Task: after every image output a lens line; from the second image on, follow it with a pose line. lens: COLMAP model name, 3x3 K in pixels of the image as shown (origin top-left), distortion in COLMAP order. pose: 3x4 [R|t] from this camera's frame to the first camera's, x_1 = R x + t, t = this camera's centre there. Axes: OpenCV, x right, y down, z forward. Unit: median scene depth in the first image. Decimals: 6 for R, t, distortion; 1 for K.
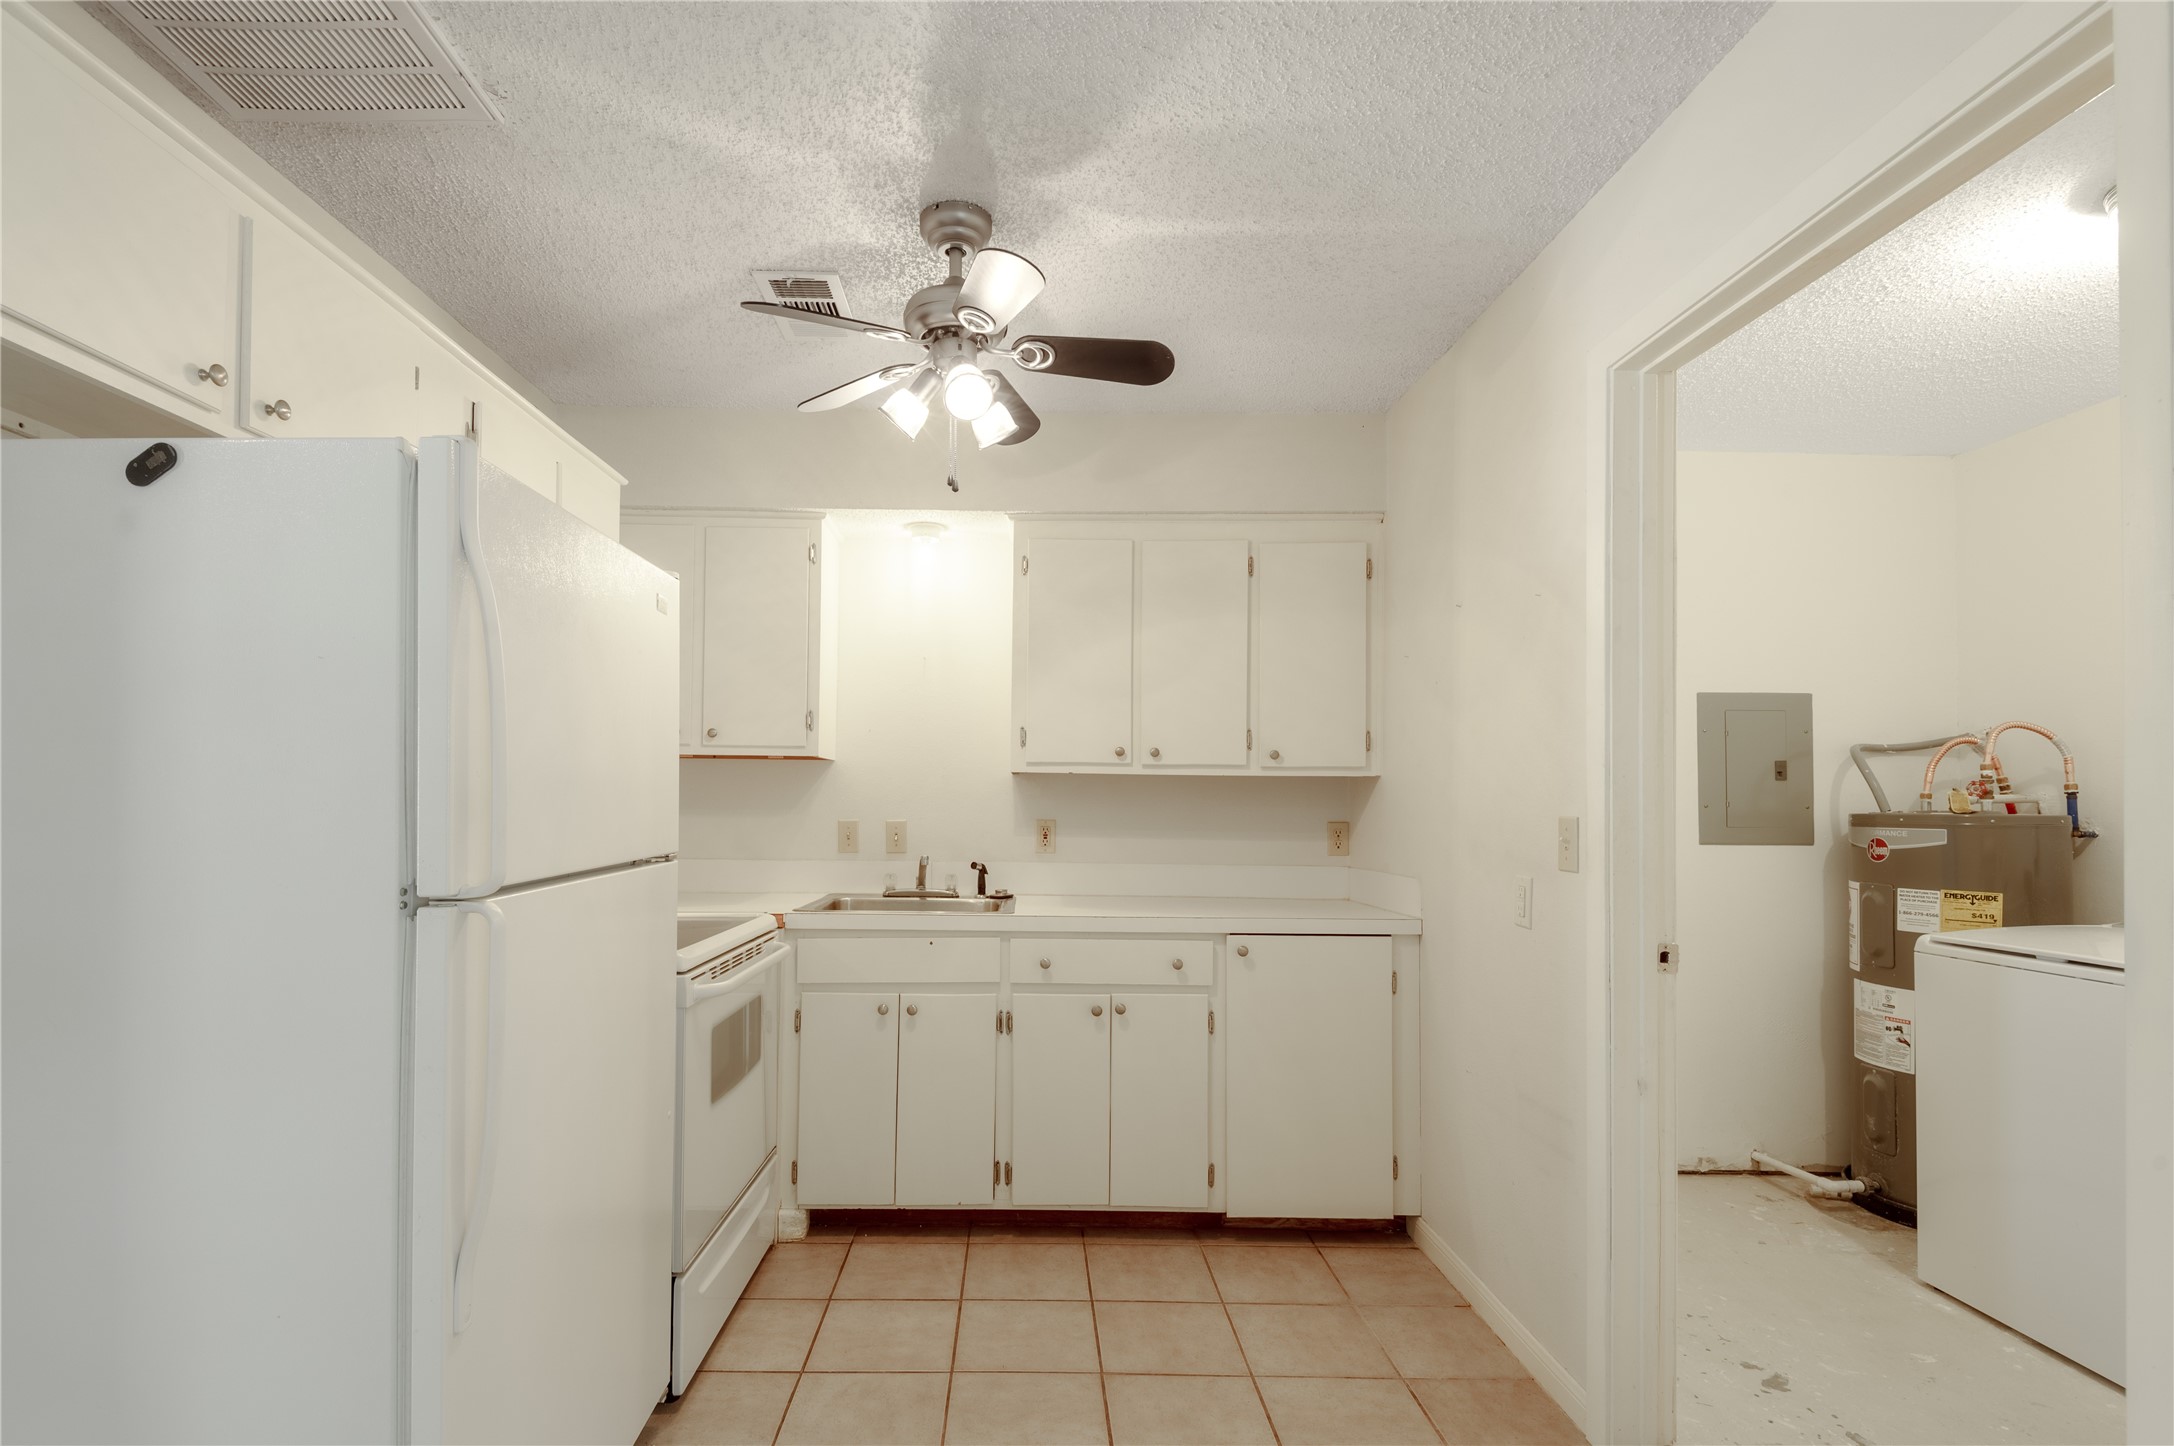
lens RADIAL K [[1018.5, 0, 1040.1], [0, 1018.5, 778.2], [0, 0, 1]] dist [0.022612, -0.014622]
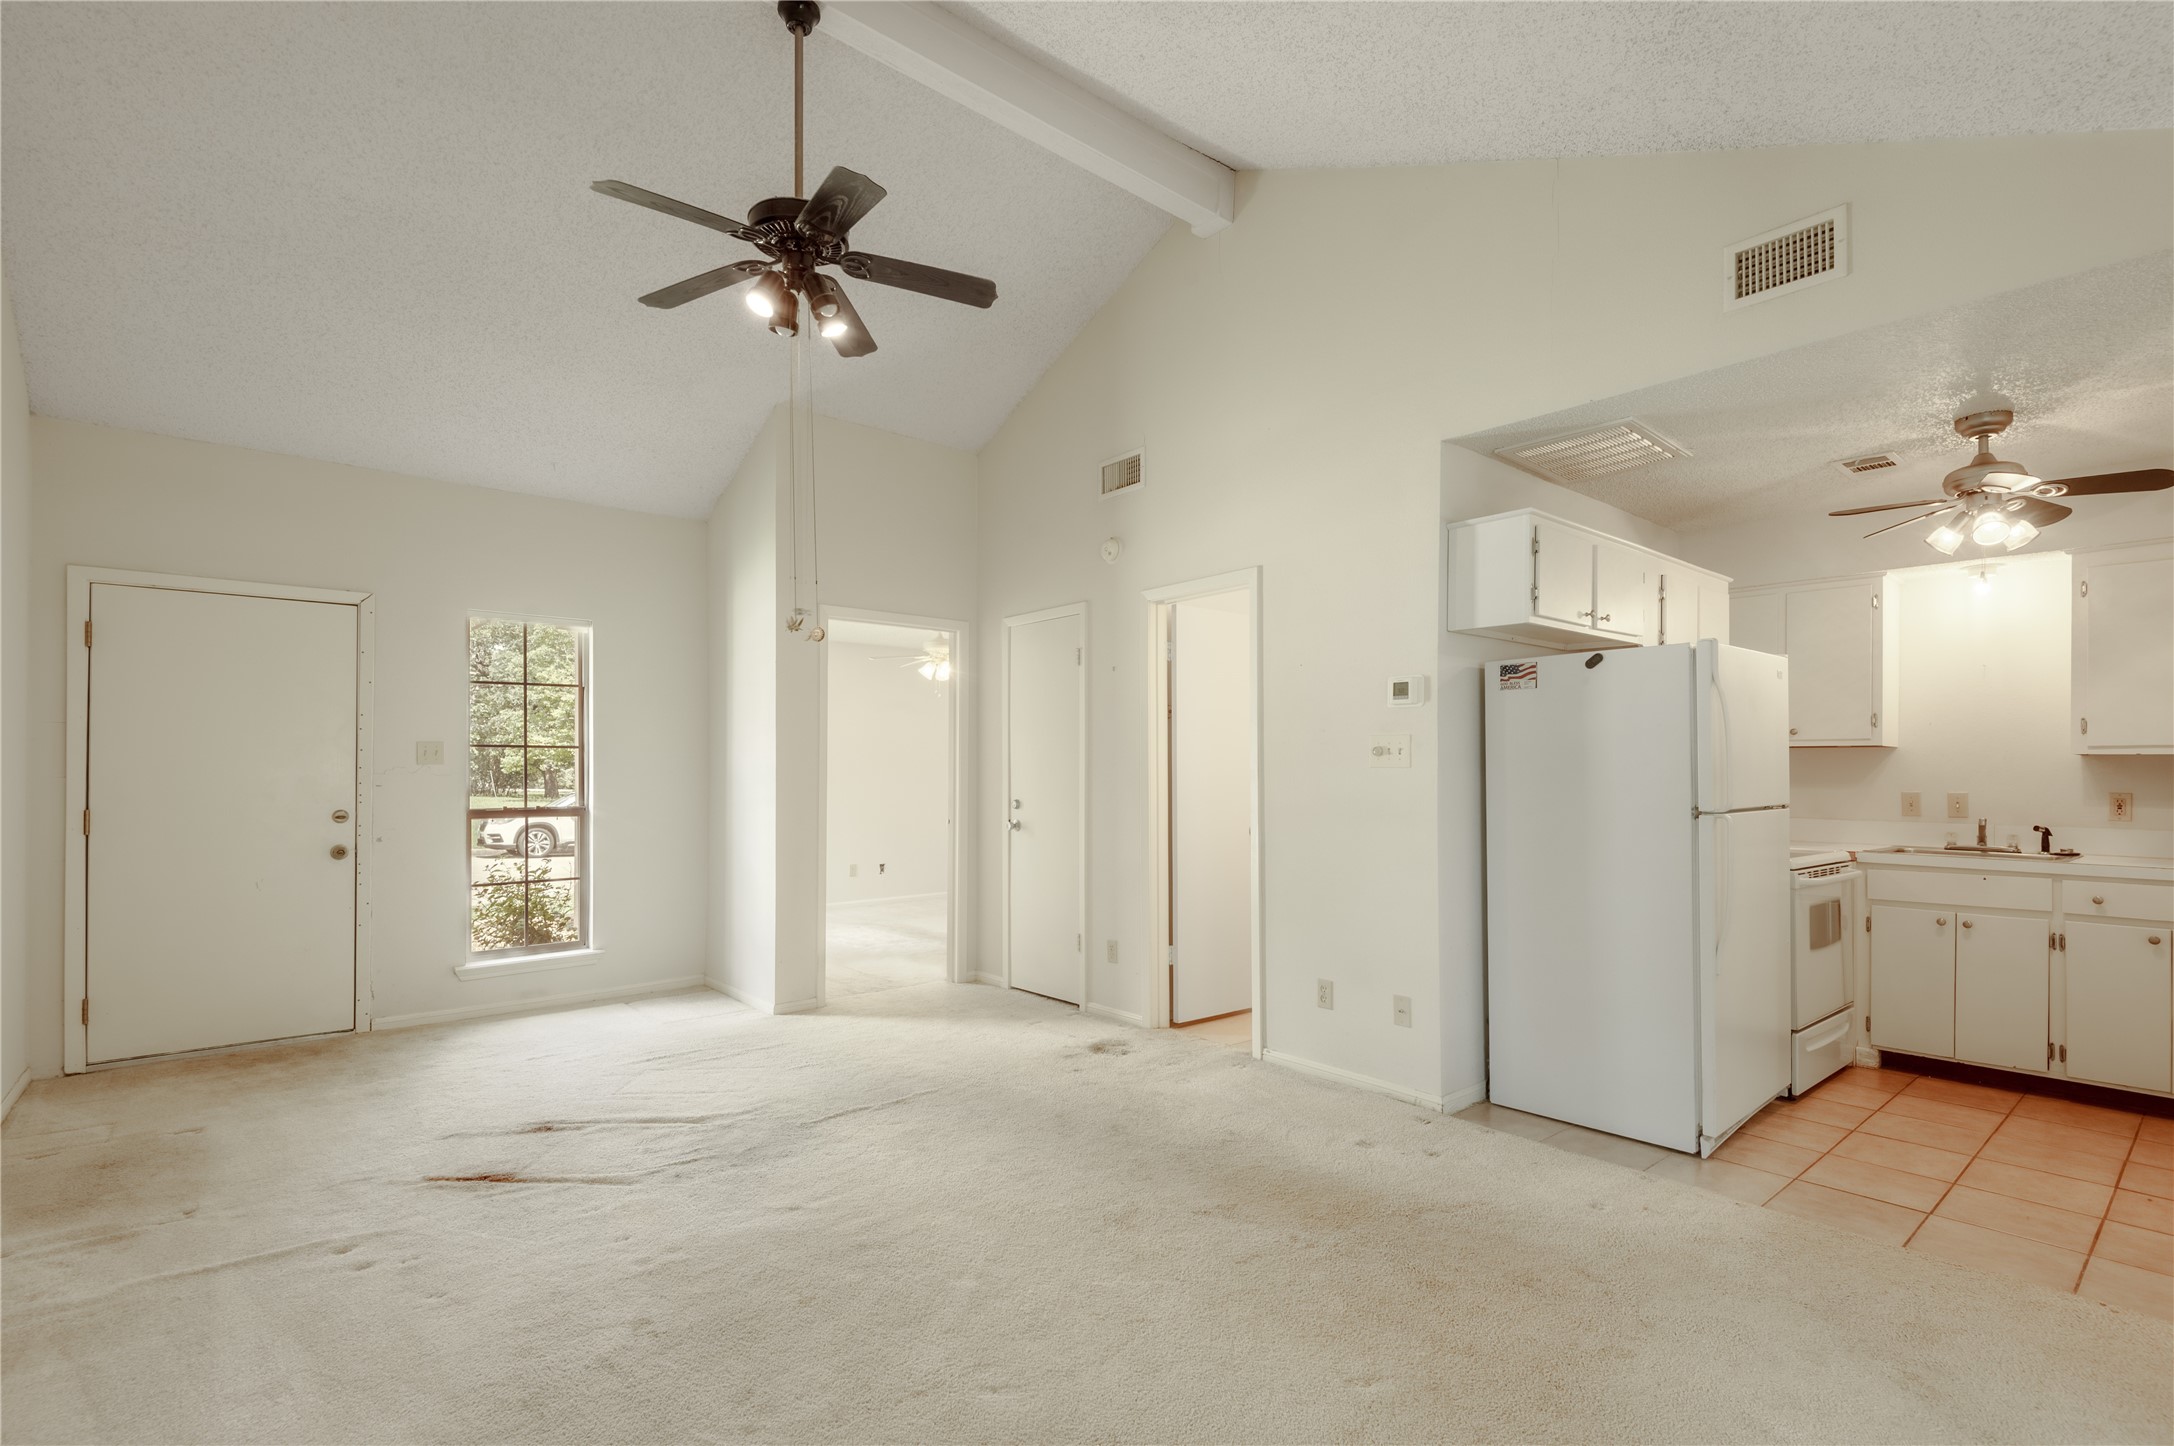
lens RADIAL K [[1018.5, 0, 1083.2], [0, 1018.5, 765.2], [0, 0, 1]] dist [0.022612, -0.014622]
pose [[0.639983, -0.010062, -0.768323, 0.175280], [0.017055, 0.999854, 0.001112, -0.015612], [0.768200, -0.013816, 0.640061, -0.800912]]
